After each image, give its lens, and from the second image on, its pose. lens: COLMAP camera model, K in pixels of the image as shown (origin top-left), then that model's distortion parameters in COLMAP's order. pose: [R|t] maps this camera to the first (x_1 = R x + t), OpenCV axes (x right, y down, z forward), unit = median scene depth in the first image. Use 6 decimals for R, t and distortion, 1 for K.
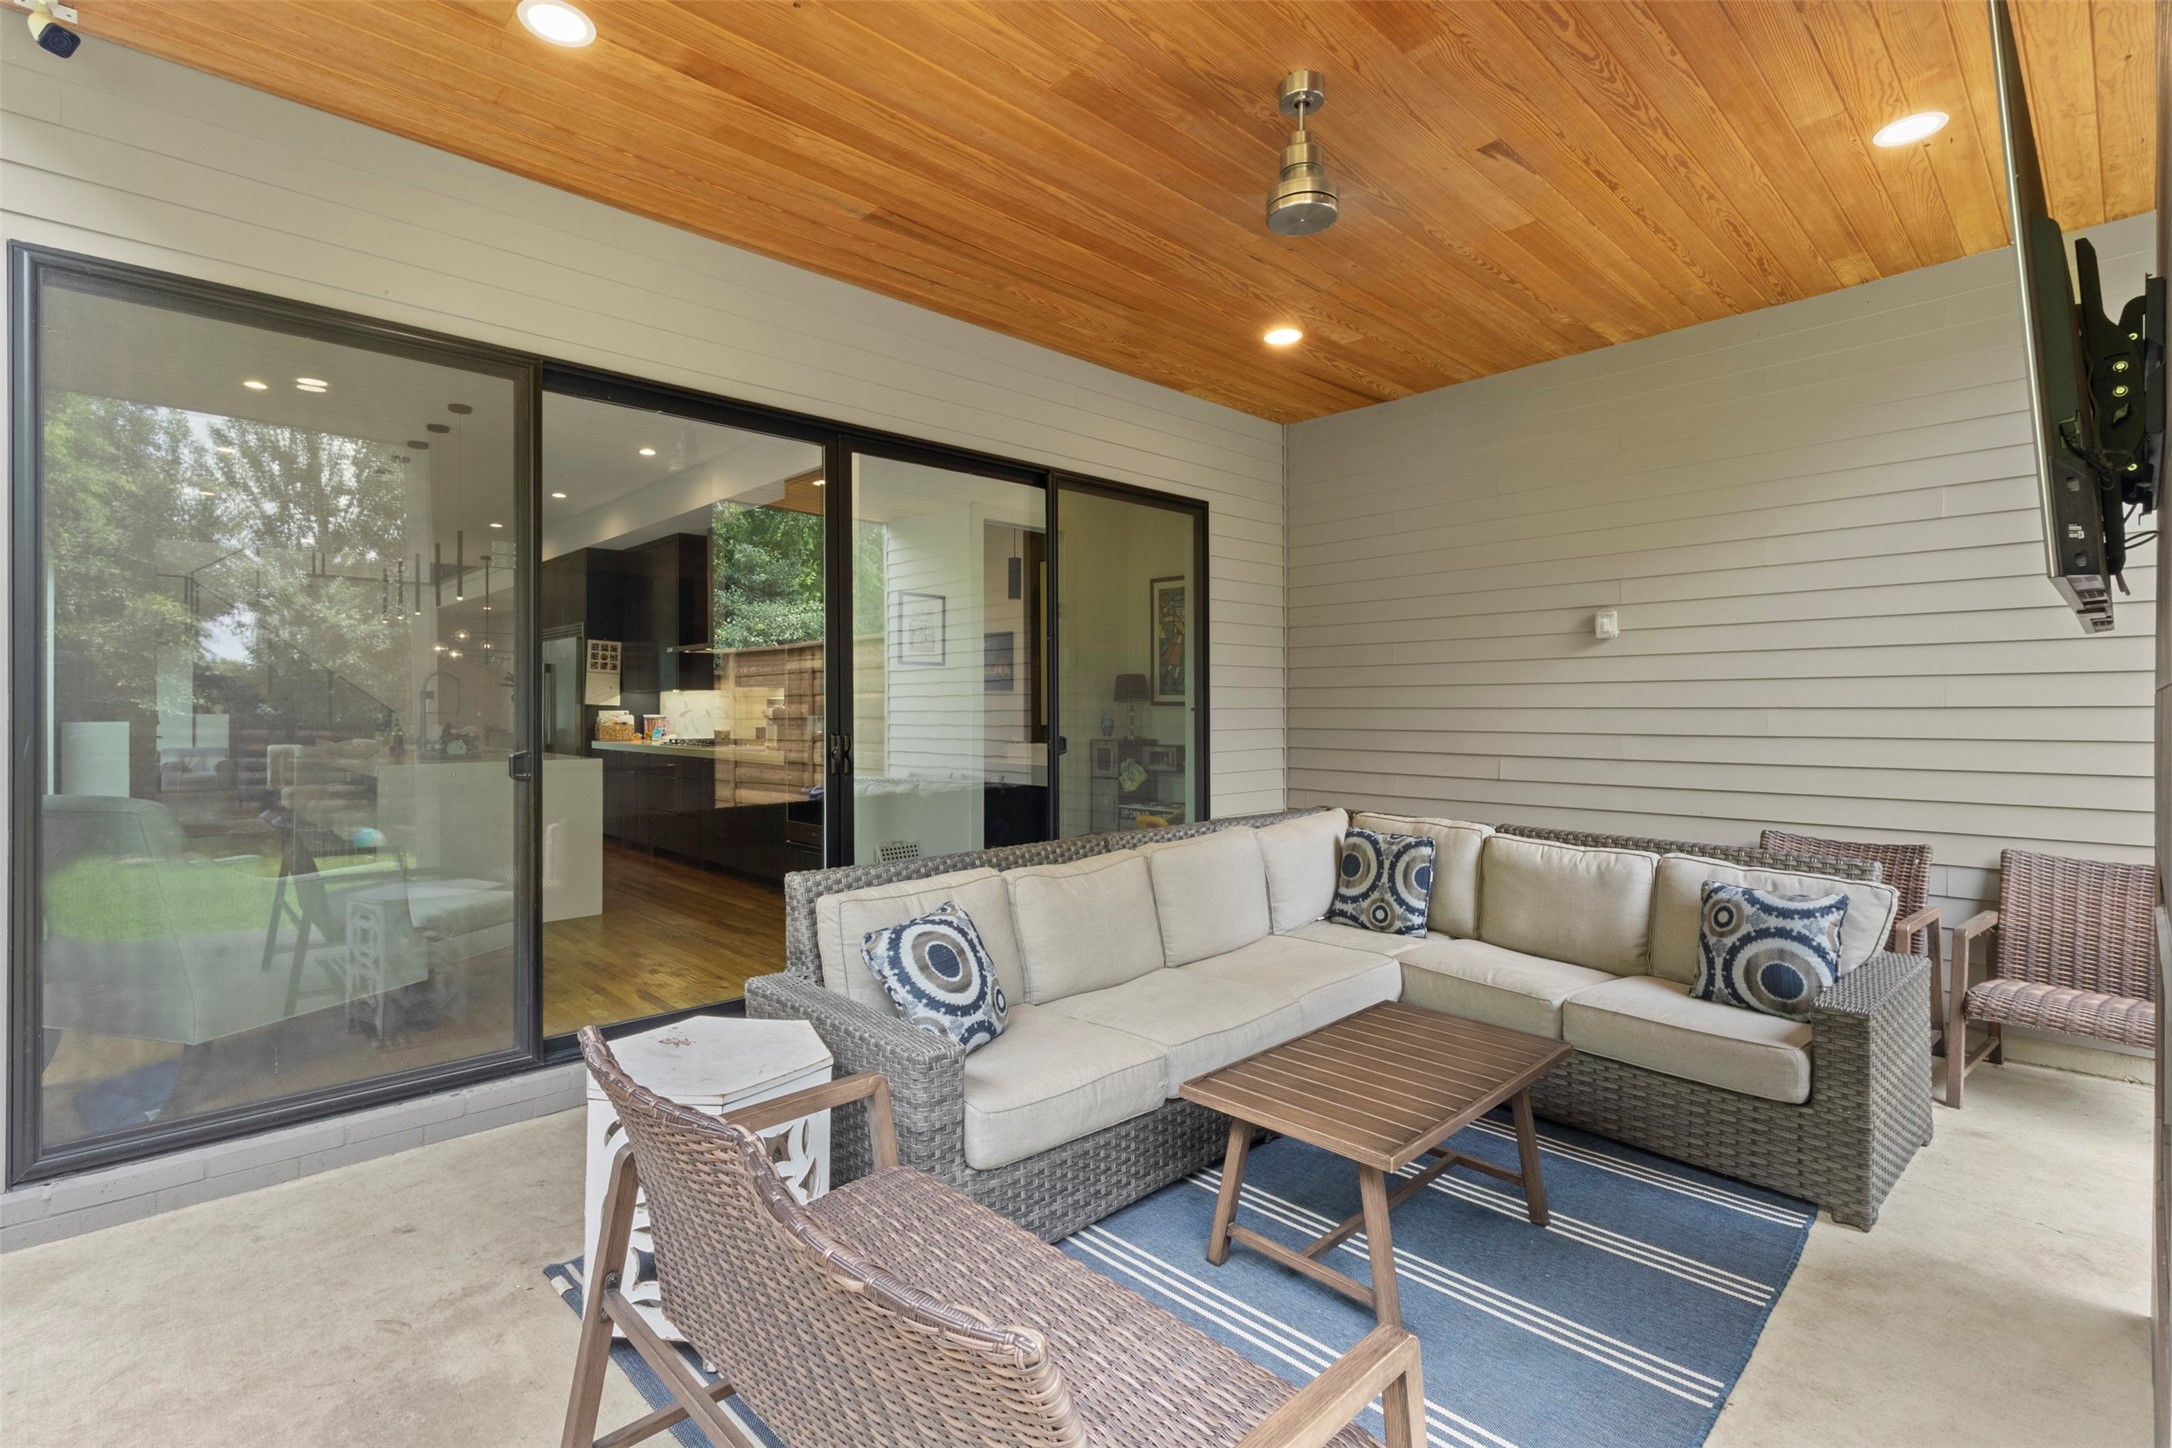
lens RADIAL K [[1005.6, 0, 1075.6], [0, 1005.6, 691.9], [0, 0, 1]] dist [0.003046, -0.000037]
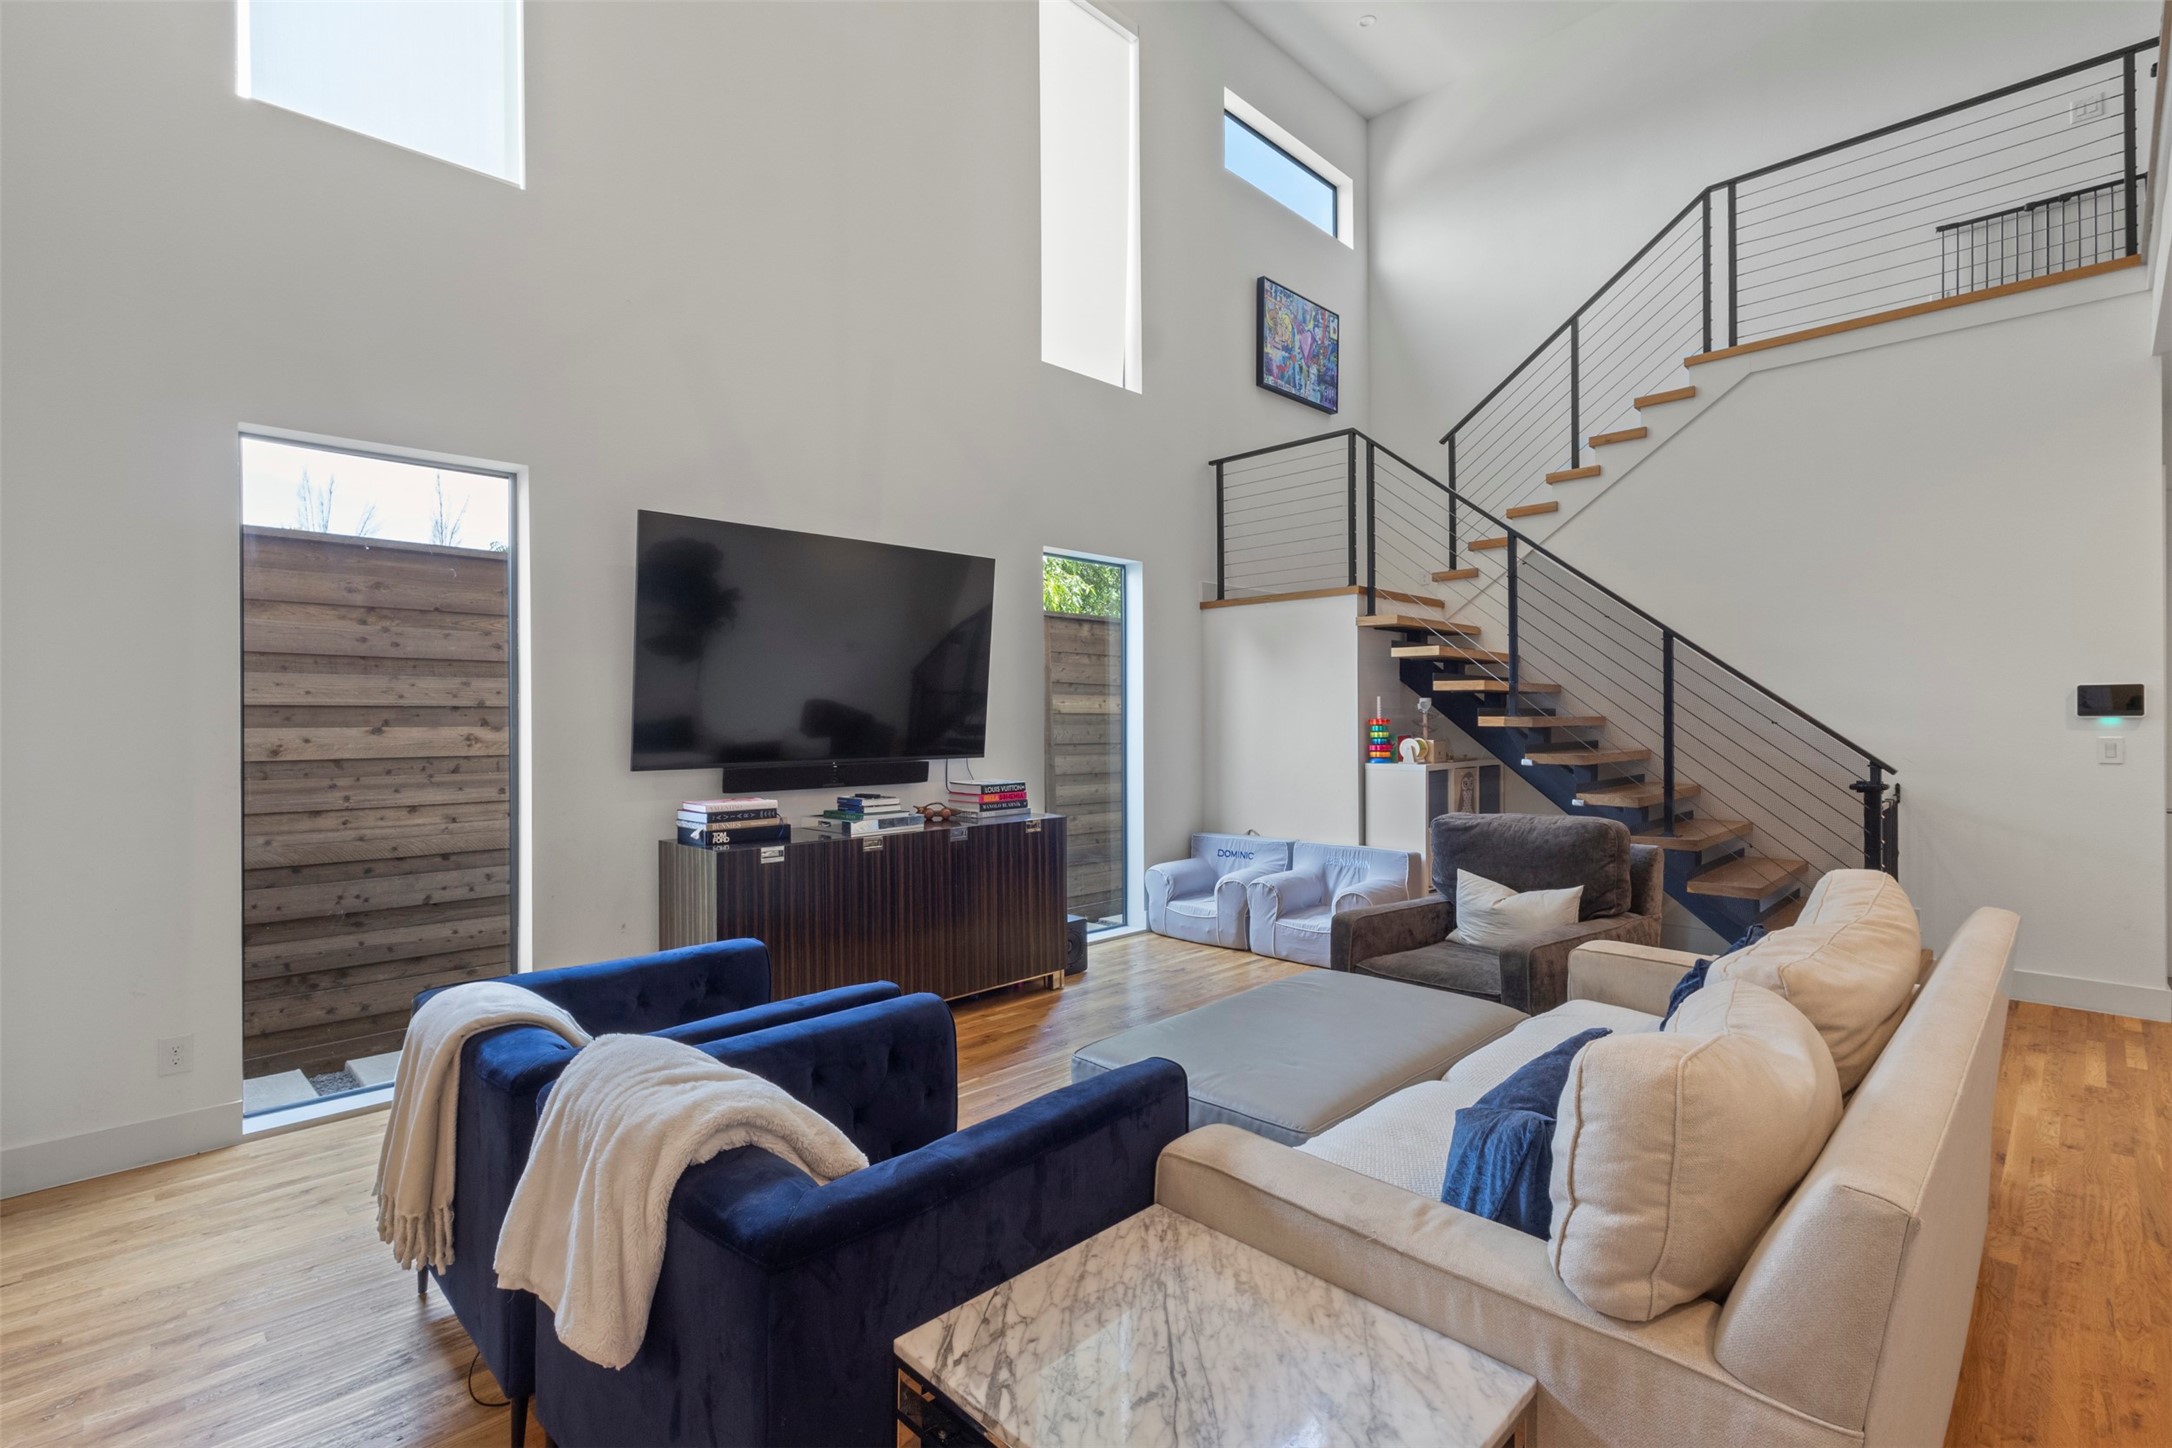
lens RADIAL K [[1005.6, 0, 1076.3], [0, 1005.6, 716.5], [0, 0, 1]] dist [0.003046, -0.000037]
pose [[0.011720, -0.004045, -0.999923, -0.753542], [0.016522, 0.999856, -0.003851, 0.005705], [0.999795, -0.016475, 0.011785, 1.409058]]
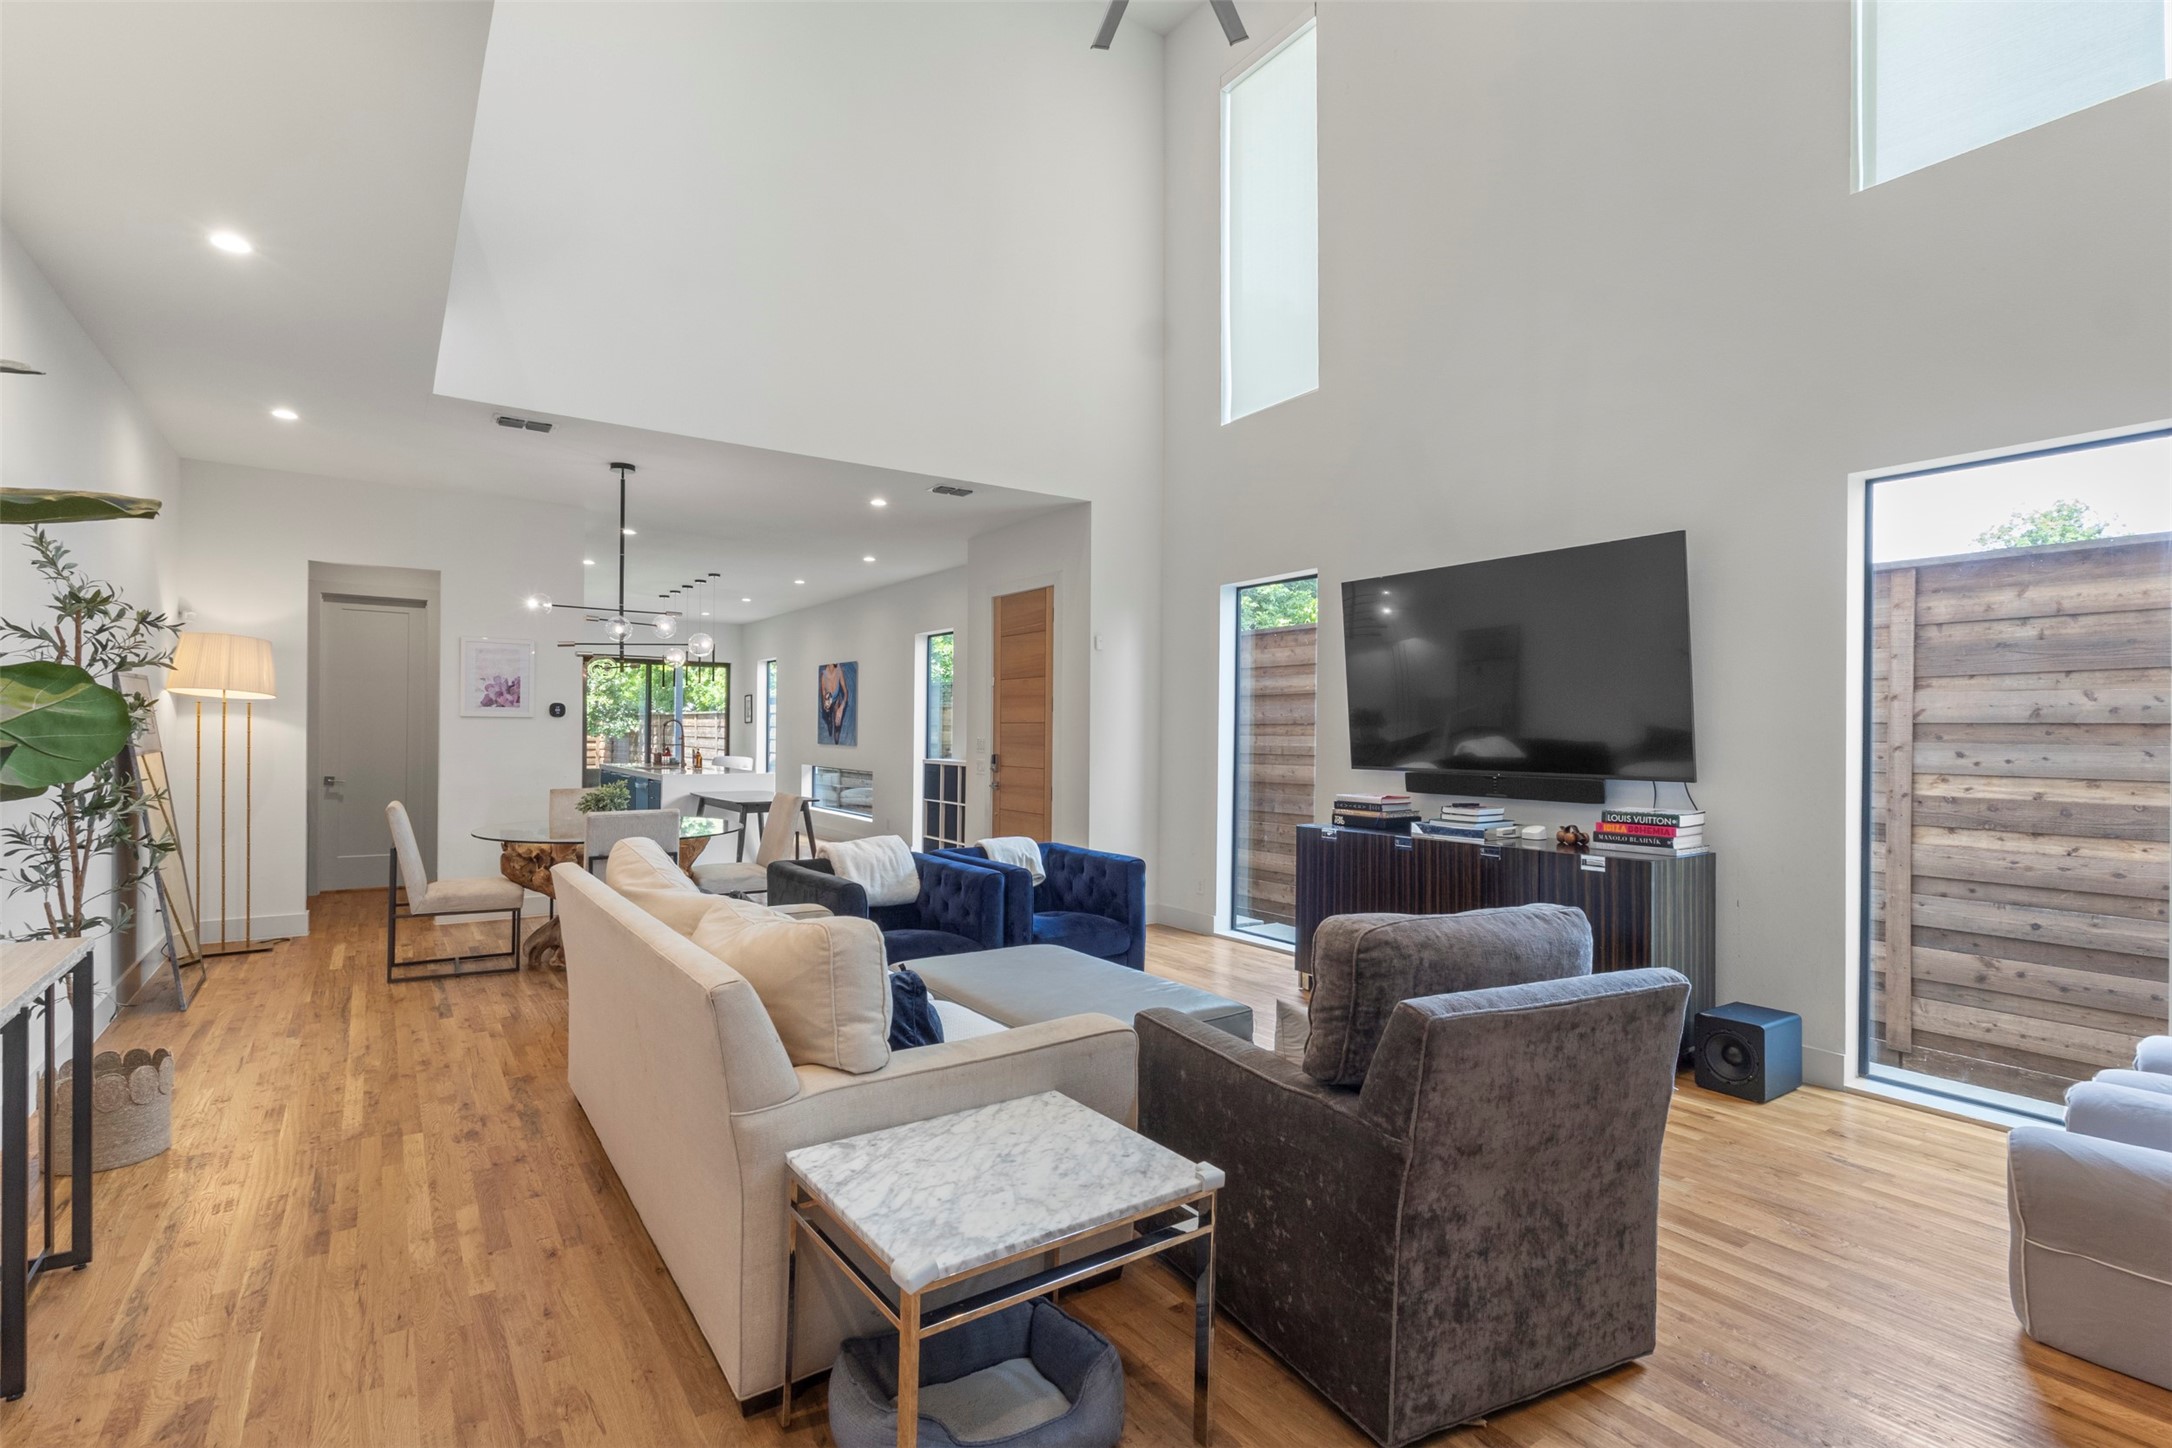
lens RADIAL K [[1005.6, 0, 1098.3], [0, 1005.6, 724.9], [0, 0, 1]] dist [0.003046, -0.000037]
pose [[-0.989436, -0.006171, 0.144838, -1.124084], [-0.008693, 0.999821, -0.016785, 0.009347], [-0.144709, -0.017867, -0.989313, 1.849366]]
